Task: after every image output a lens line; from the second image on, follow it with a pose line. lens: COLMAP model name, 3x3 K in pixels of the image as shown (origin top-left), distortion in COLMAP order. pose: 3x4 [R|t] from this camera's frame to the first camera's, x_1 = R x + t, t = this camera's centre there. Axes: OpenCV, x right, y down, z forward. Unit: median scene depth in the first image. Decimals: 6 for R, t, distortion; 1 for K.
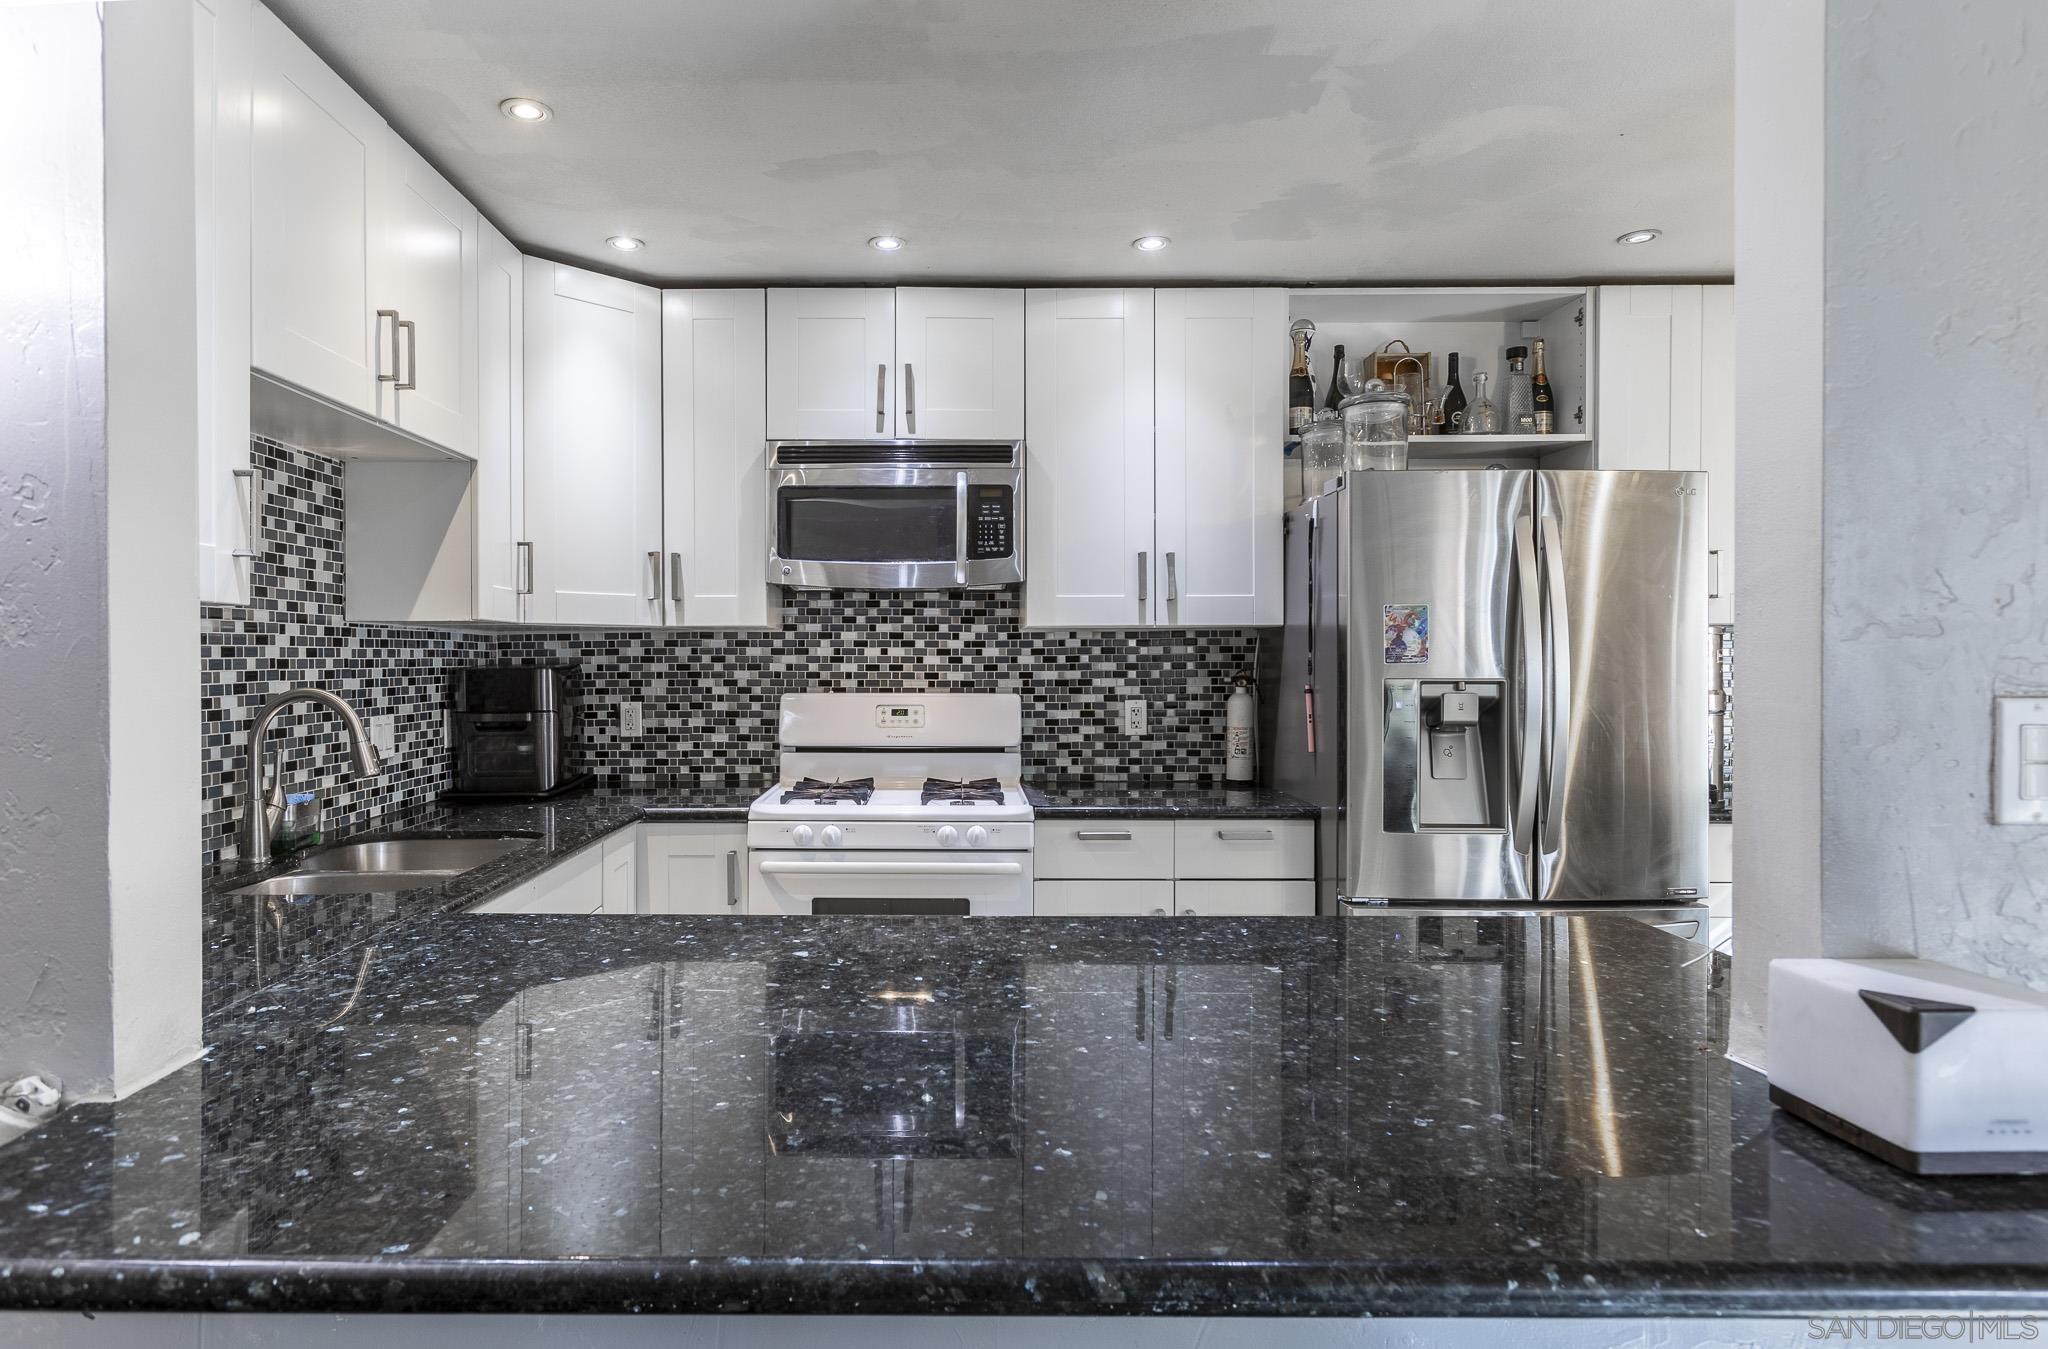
lens RADIAL K [[1153.4, 0, 962.4], [0, 1153.4, 668.8], [0, 0, 1]] dist [-0.006640, 0.005394]
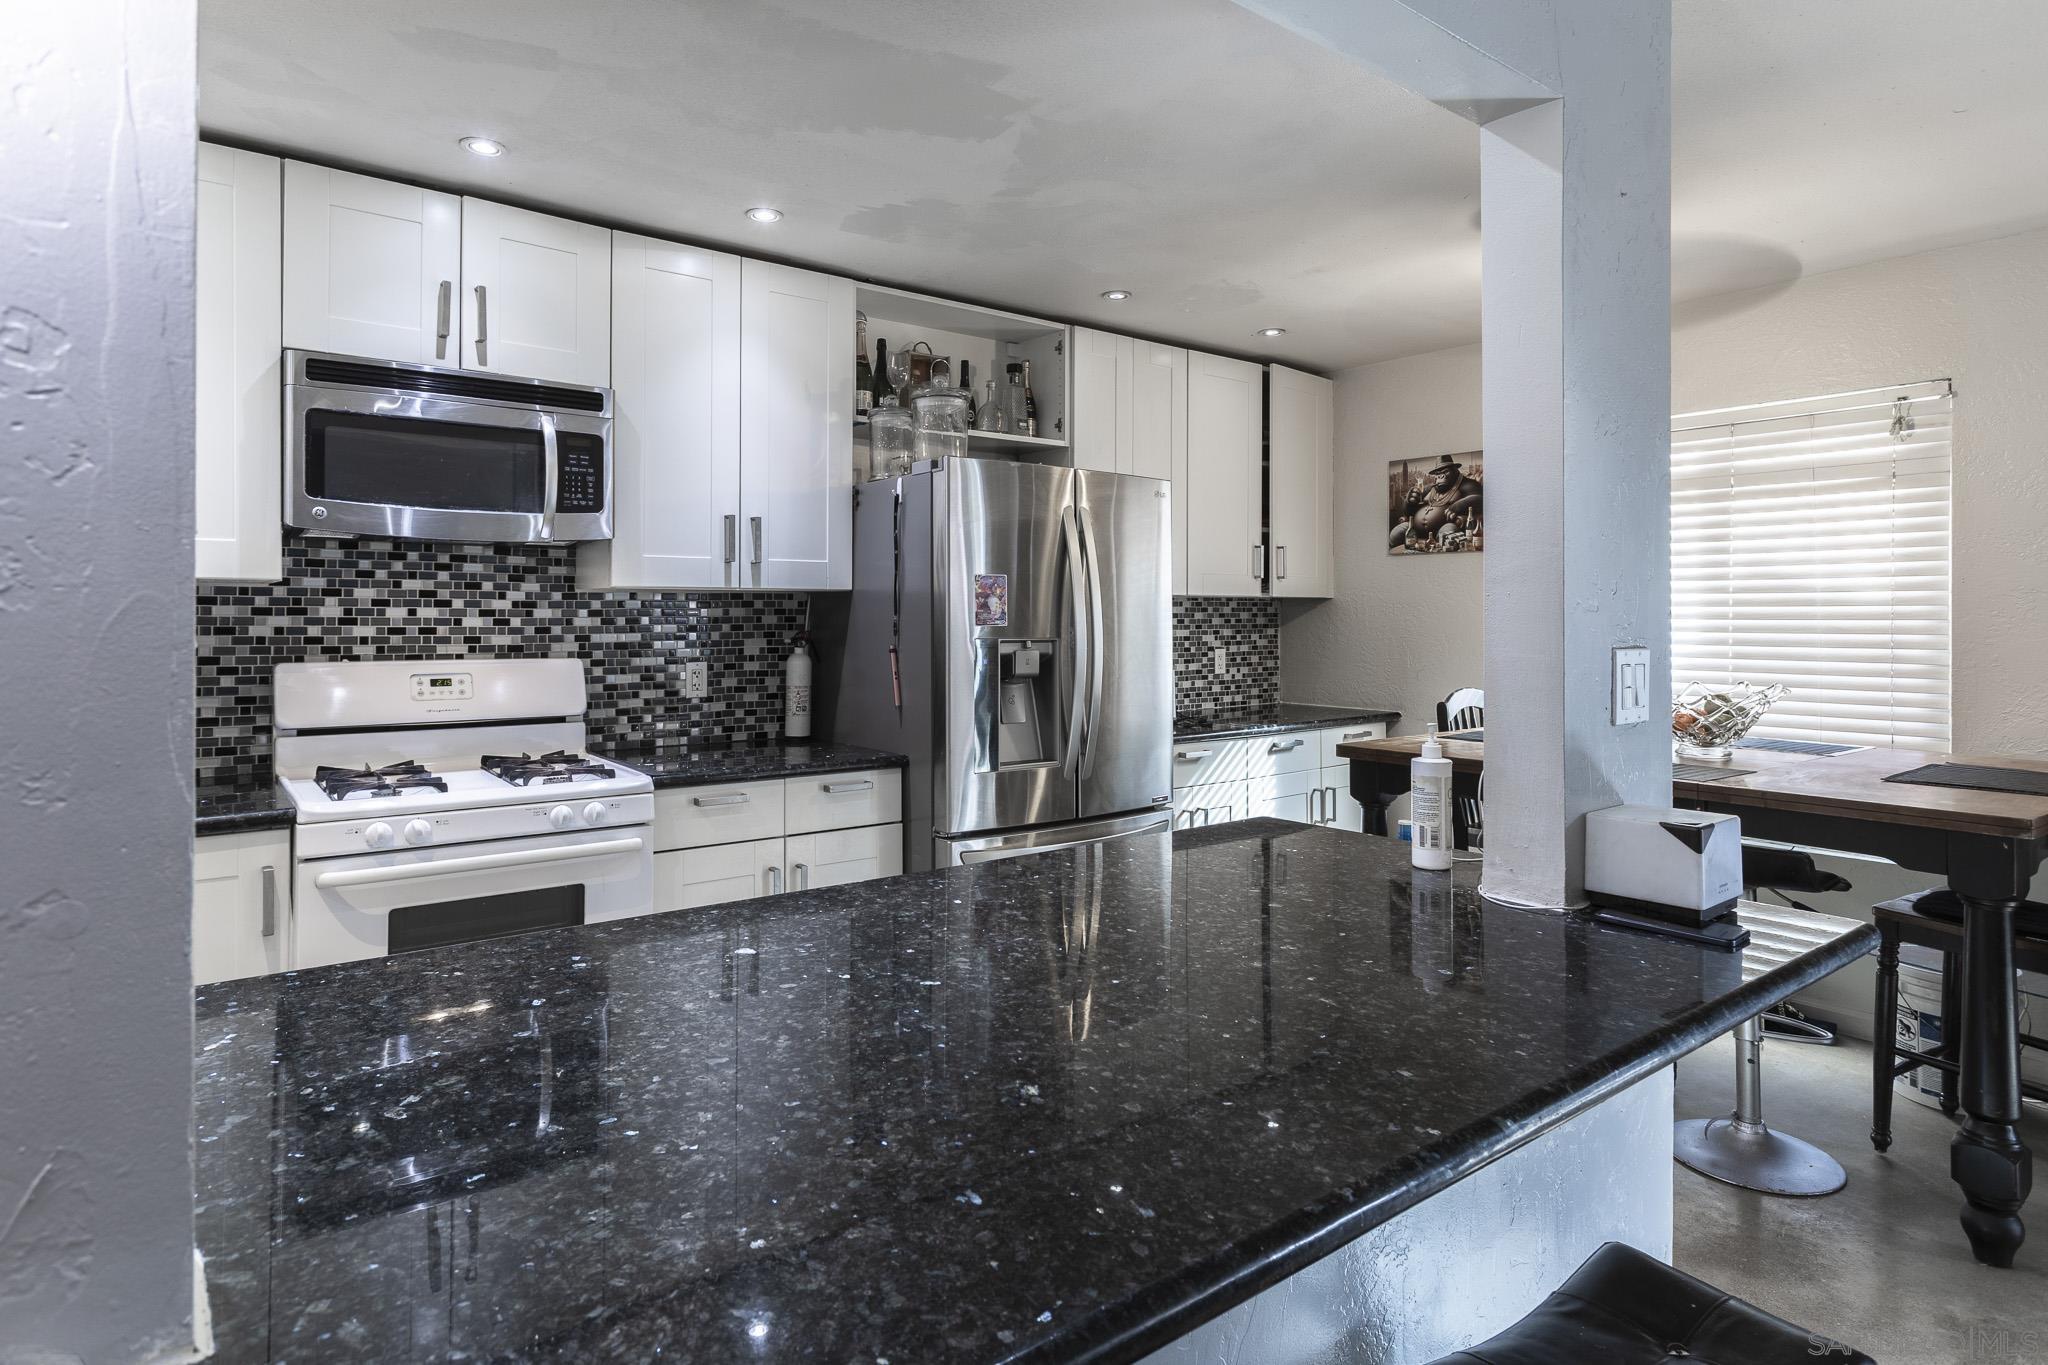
lens RADIAL K [[1125.8, 0, 1004.4], [0, 1125.8, 610.6], [0, 0, 1]] dist [0.004657, 0.000448]
pose [[0.788114, 0.006117, 0.615499, -0.237717], [0.004749, 0.999860, -0.016018, -0.000665], [-0.615511, 0.015547, 0.787975, 0.071864]]
